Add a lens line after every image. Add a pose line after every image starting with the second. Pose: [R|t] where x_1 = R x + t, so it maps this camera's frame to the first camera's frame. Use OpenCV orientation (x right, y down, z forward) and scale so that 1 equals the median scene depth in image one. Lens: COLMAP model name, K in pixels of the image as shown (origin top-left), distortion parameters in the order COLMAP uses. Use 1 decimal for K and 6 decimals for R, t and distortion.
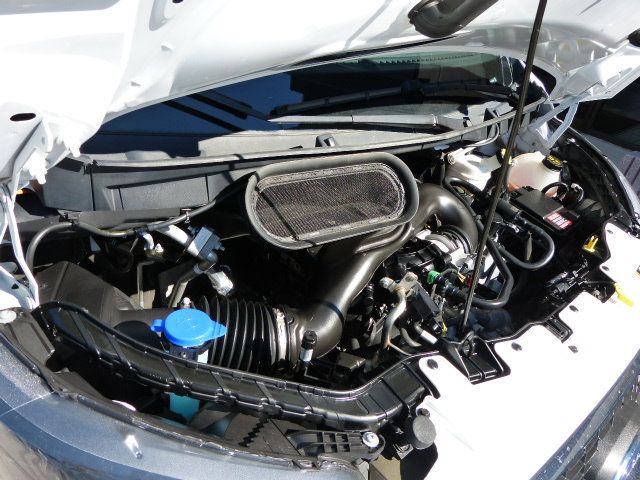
lens RADIAL K [[479.1, 0, 320.3], [0, 479.1, 244.6], [0, 0, 1]] dist [-0.038799, 0.029629]
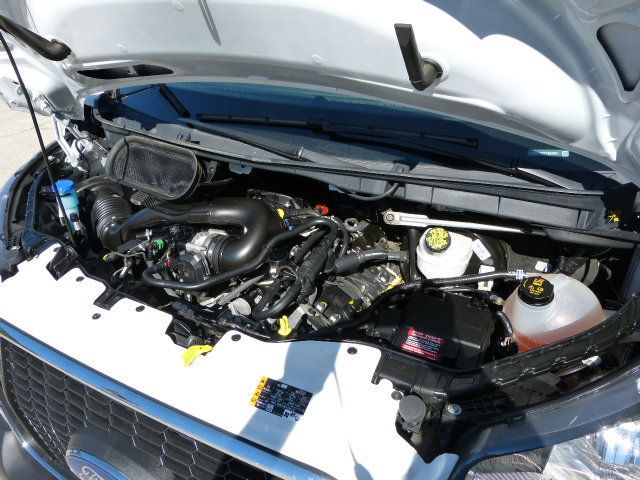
lens RADIAL K [[479.1, 0, 320.3], [0, 479.1, 244.6], [0, 0, 1]] dist [-0.038799, 0.029629]
pose [[0.317189, 0.327973, -0.889846, 1.636174], [-0.429196, 0.886352, 0.173697, -0.371512], [0.845685, 0.326824, 0.421905, 0.871669]]
